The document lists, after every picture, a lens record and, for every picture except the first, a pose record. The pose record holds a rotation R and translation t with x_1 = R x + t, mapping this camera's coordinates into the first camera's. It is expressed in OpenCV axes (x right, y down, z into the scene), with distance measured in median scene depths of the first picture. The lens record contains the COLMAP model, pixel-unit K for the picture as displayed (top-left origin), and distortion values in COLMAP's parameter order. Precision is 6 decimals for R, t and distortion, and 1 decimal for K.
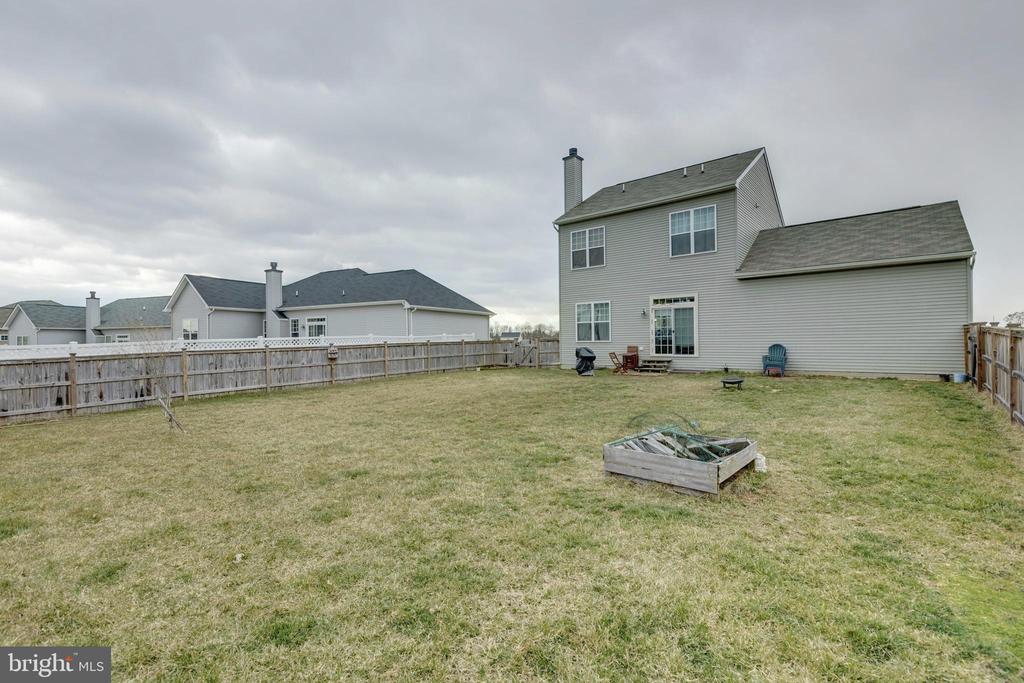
lens RADIAL K [[464.8, 0, 512.0], [0, 464.8, 341.5], [0, 0, 1]] dist [-0.000142, -0.000067]
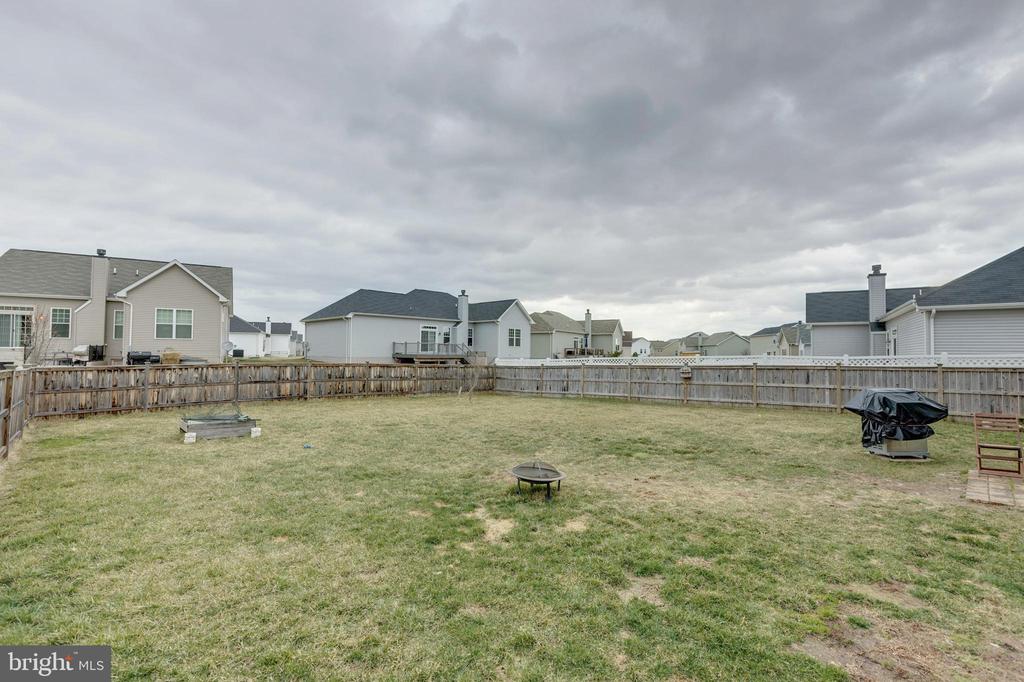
lens RADIAL K [[452.4, 0, 512.0], [0, 452.4, 341.0], [0, 0, 1]] dist [-0.000817, -0.000025]
pose [[-0.078438, -0.014242, -0.996817, 0.407807], [-0.004819, 0.999892, -0.013906, -0.018601], [0.996907, 0.003713, -0.078498, 0.450595]]
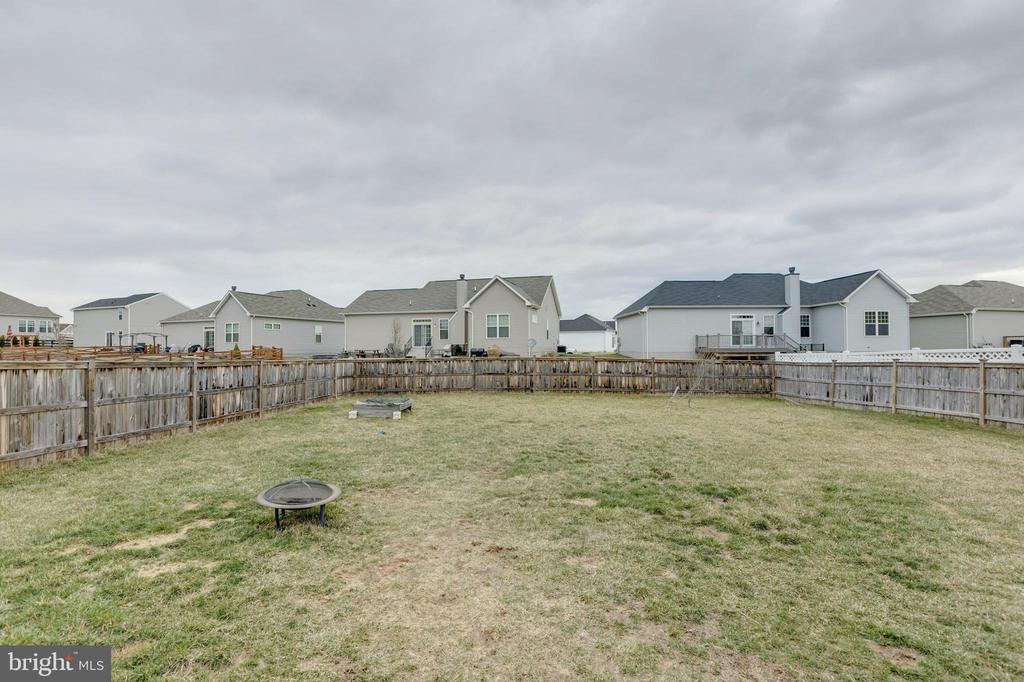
lens RADIAL K [[452.4, 0, 512.0], [0, 452.4, 341.0], [0, 0, 1]] dist [-0.000817, -0.000025]
pose [[-0.756060, 0.007150, -0.654464, 0.261122], [0.016937, 0.999819, -0.008644, -0.014084], [0.654283, -0.017620, -0.756044, 0.606676]]
